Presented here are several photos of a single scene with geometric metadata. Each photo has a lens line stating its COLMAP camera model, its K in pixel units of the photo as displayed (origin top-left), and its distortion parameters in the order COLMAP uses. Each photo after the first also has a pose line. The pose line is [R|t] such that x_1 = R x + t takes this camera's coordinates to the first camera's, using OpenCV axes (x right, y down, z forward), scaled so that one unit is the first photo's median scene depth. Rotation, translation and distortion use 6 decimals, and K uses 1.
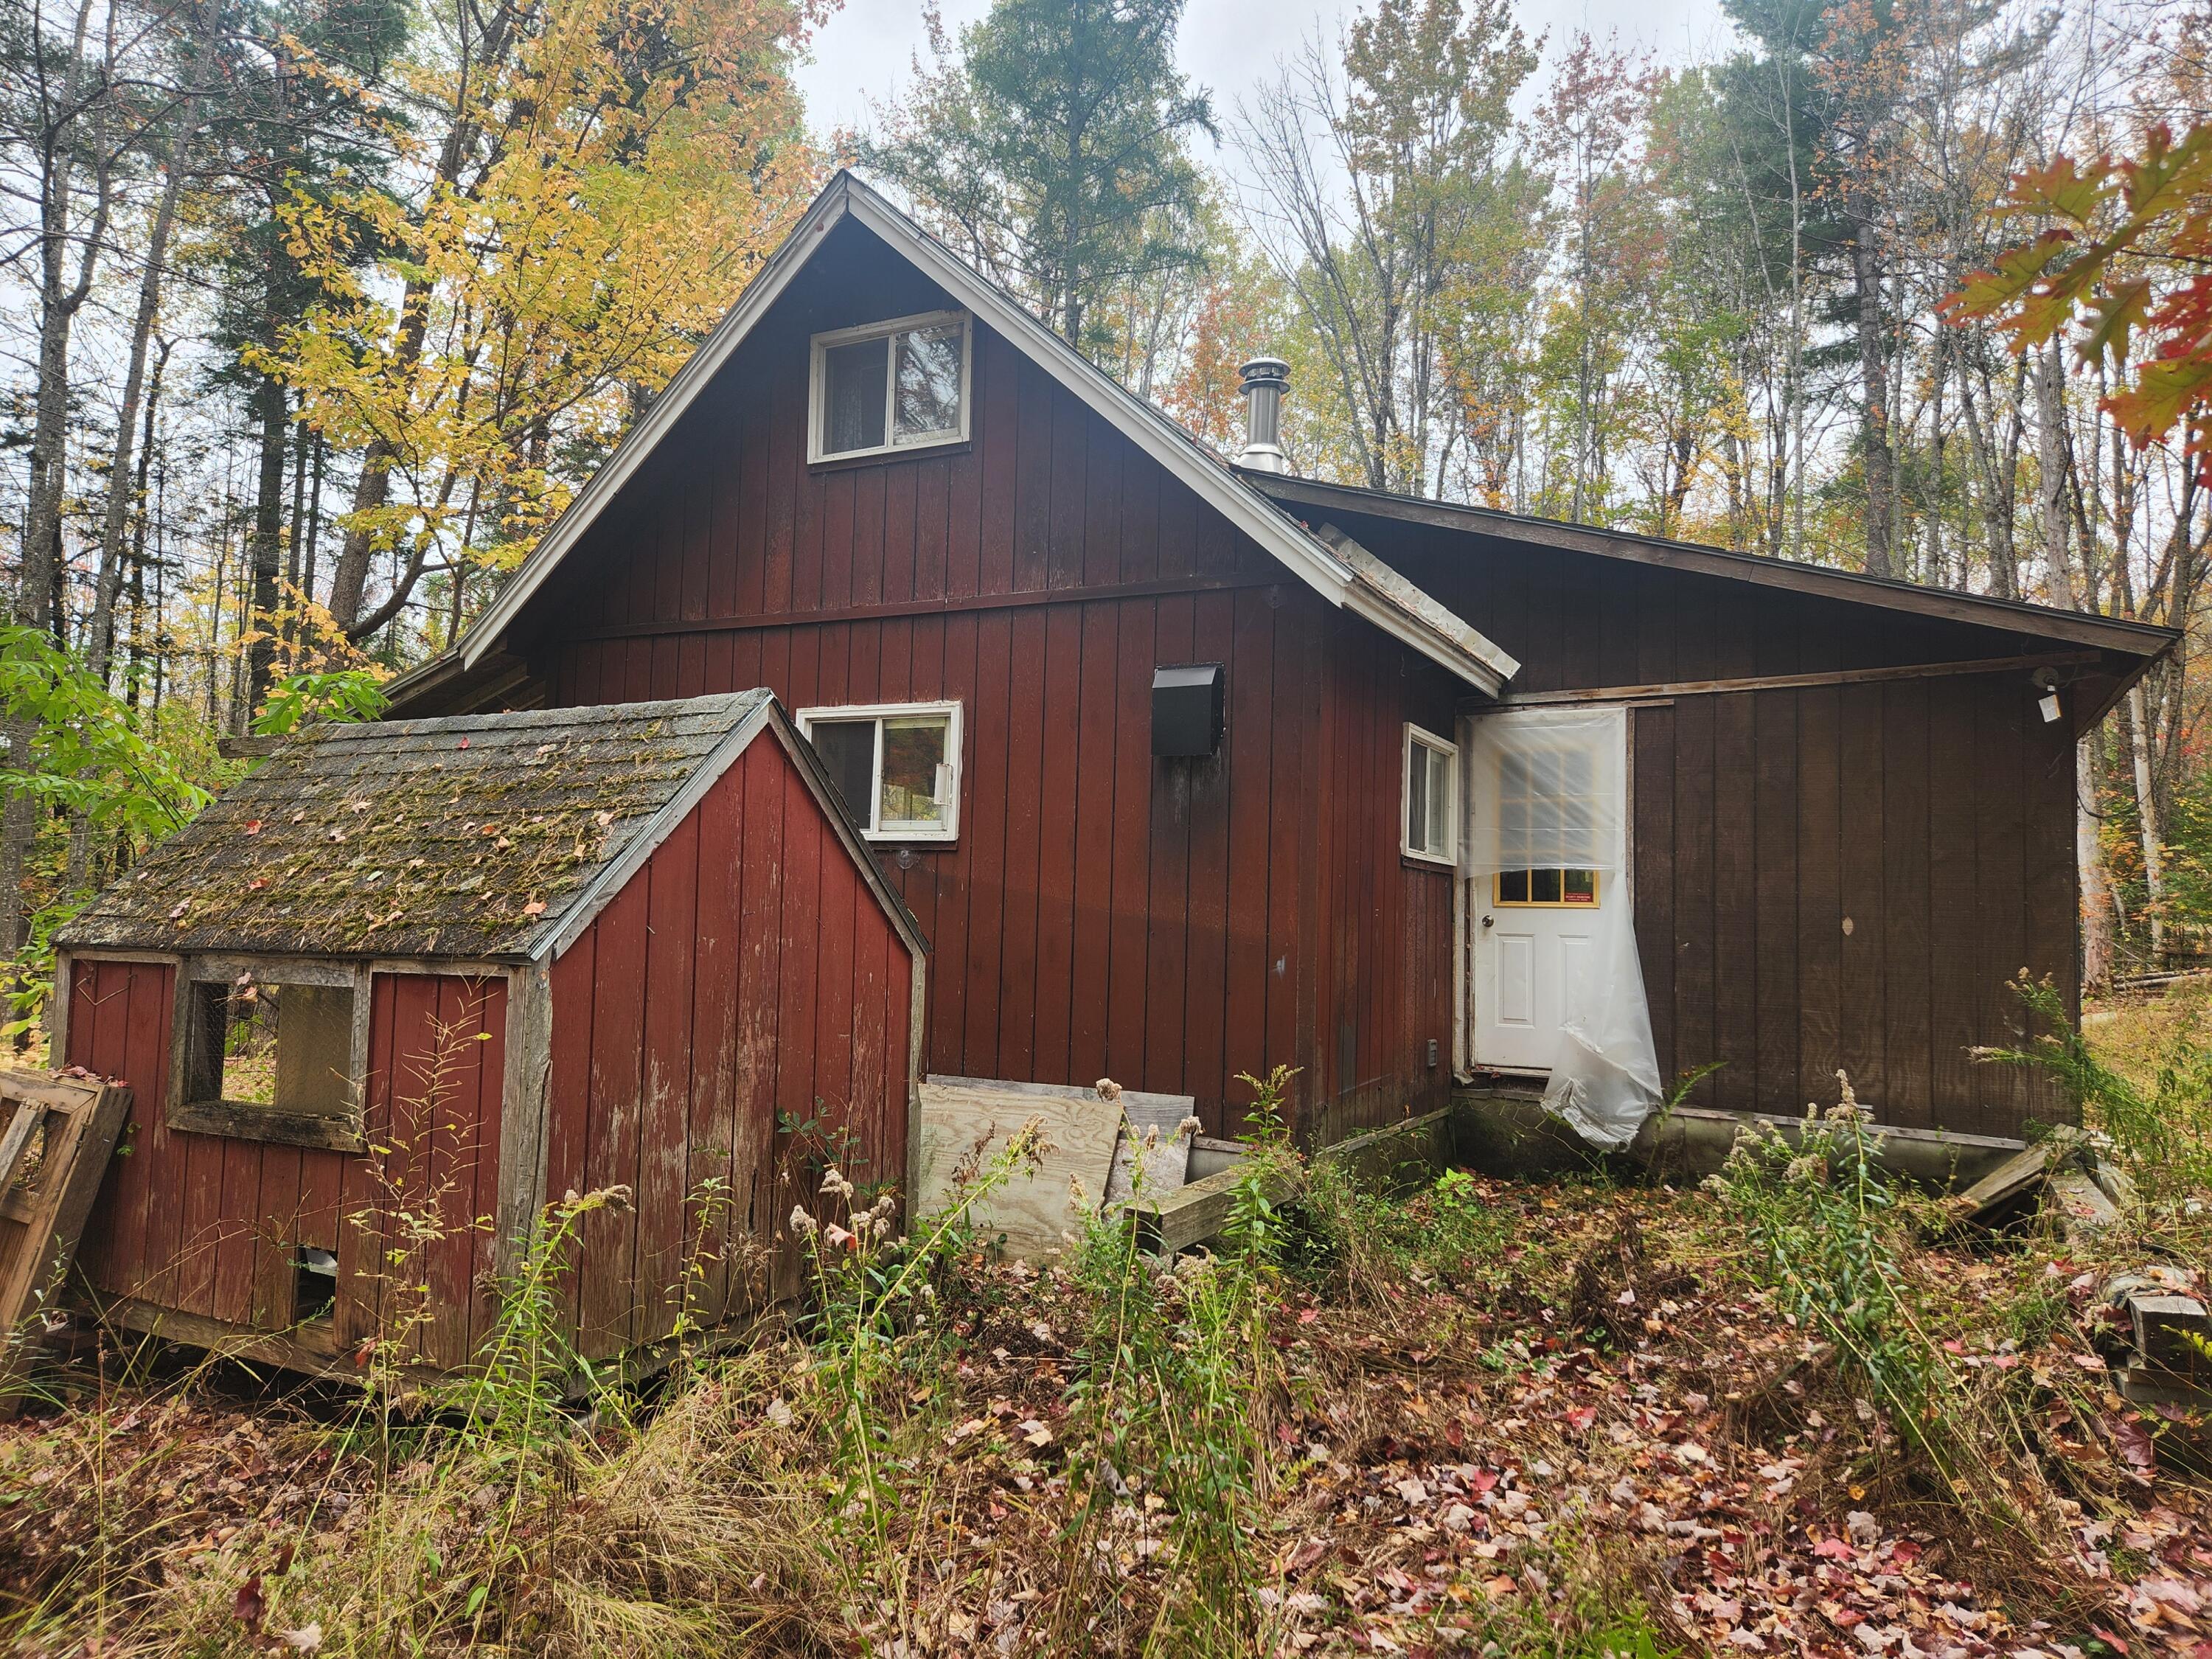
lens RADIAL K [[1471.7, 0, 1106.5], [0, 1471.7, 840.2], [0, 0, 1]] dist [0.073237, -0.061111]
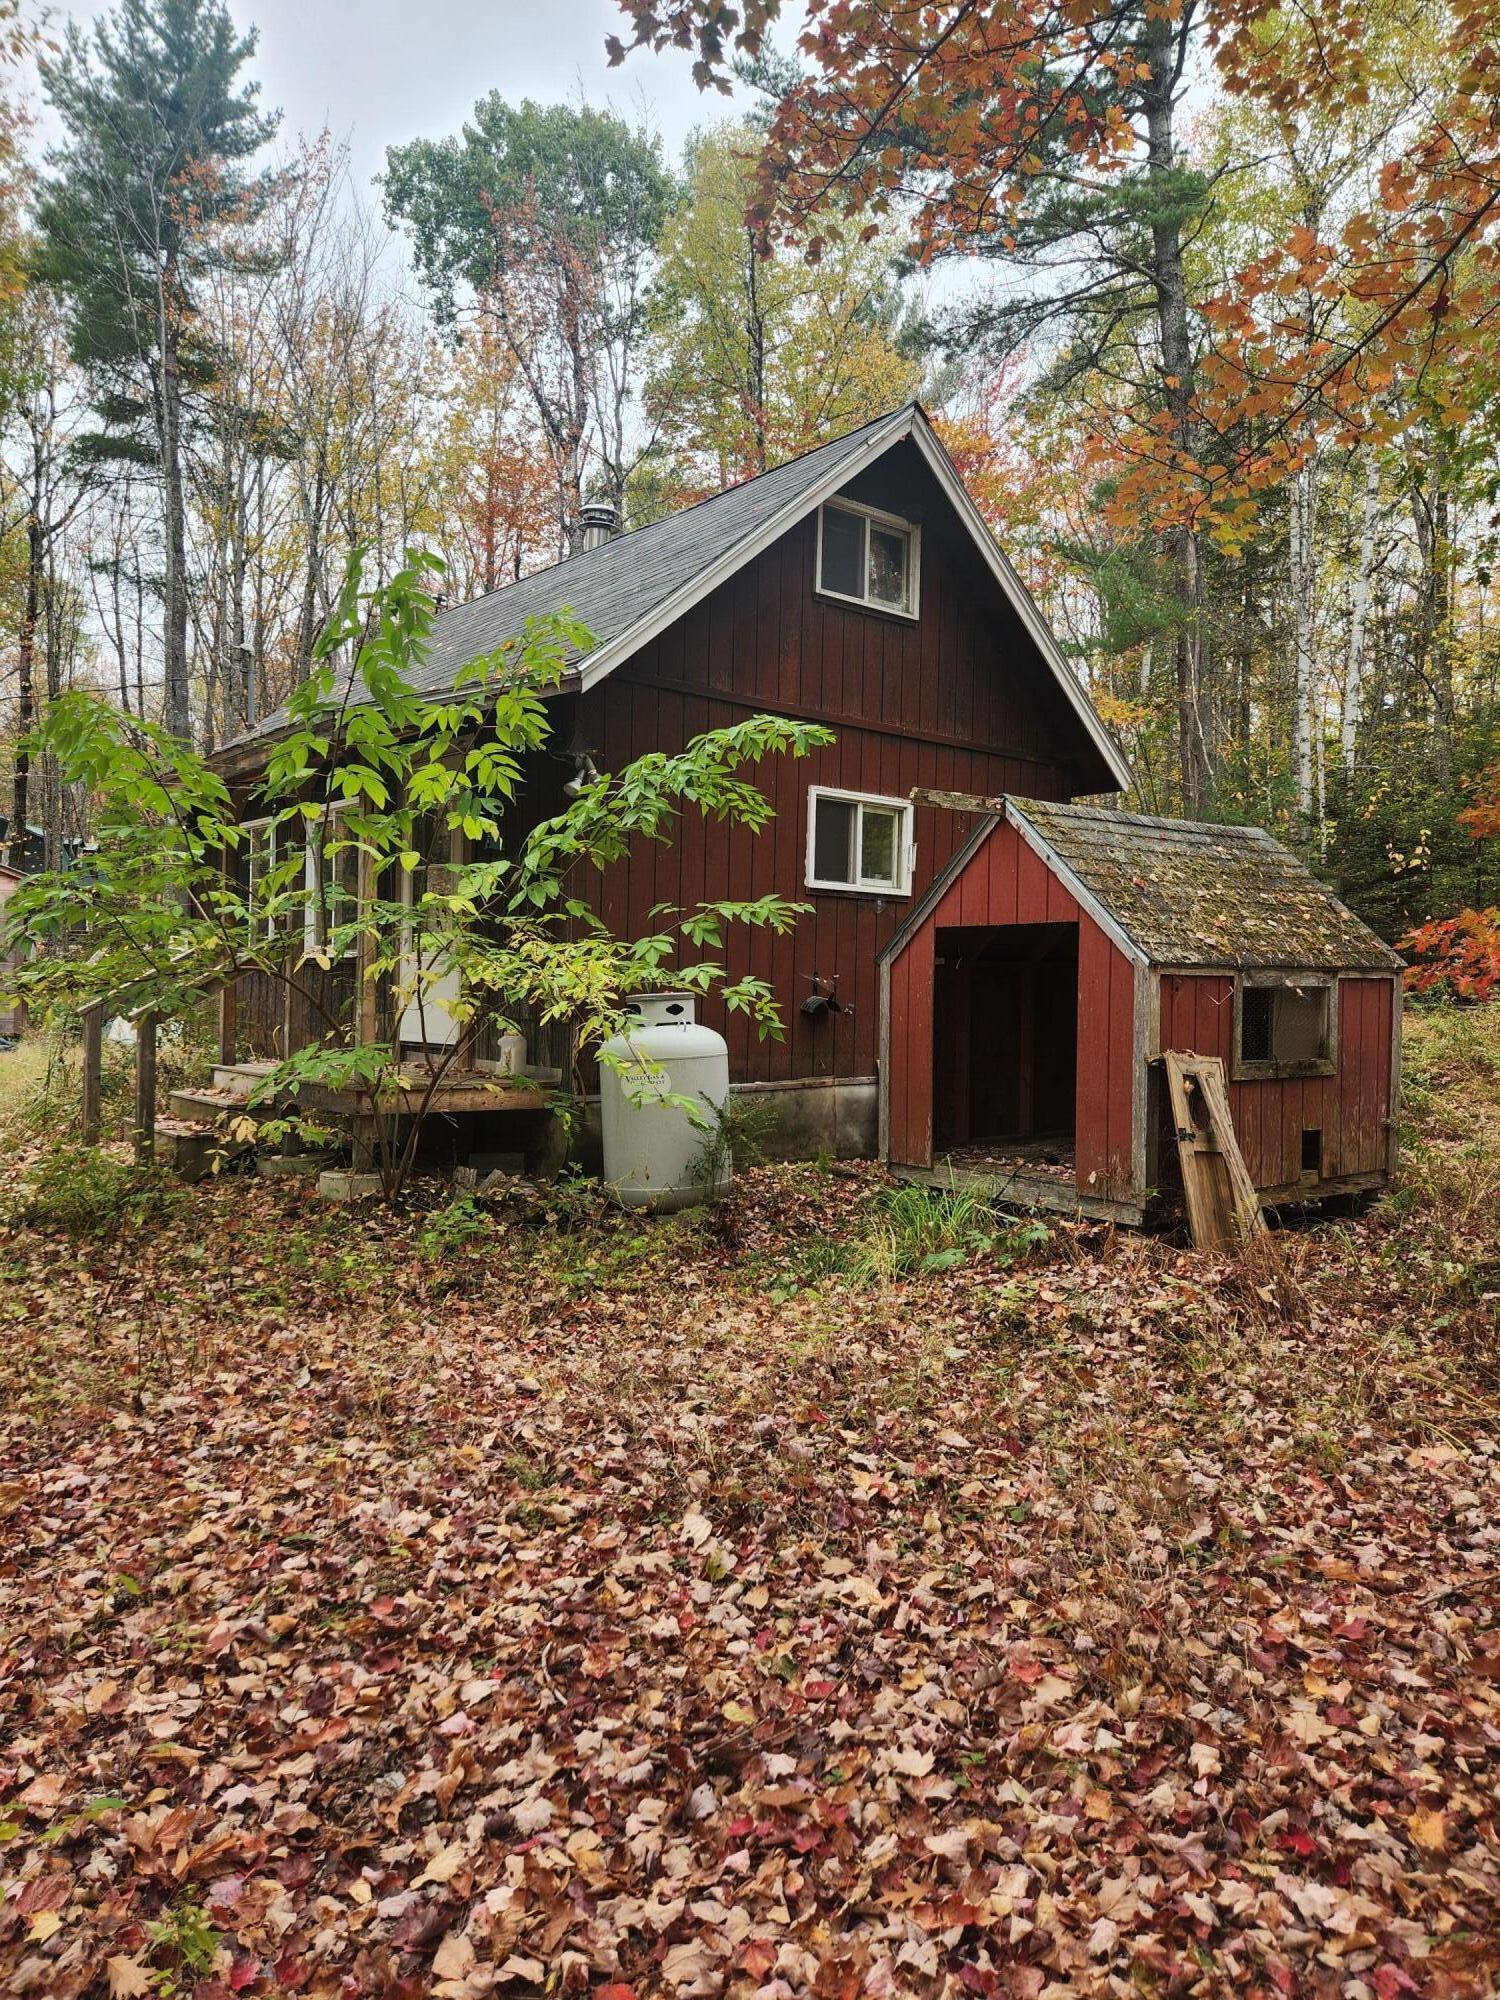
lens RADIAL K [[1330.7, 0, 750.4], [0, 1330.7, 994.4], [0, 0, 1]] dist [0.073237, -0.061111]
pose [[0.391925, -0.022174, 0.919730, -1.355394], [-0.058527, 0.997084, 0.048979, 0.041227], [-0.918134, -0.073025, 0.389484, 0.600171]]
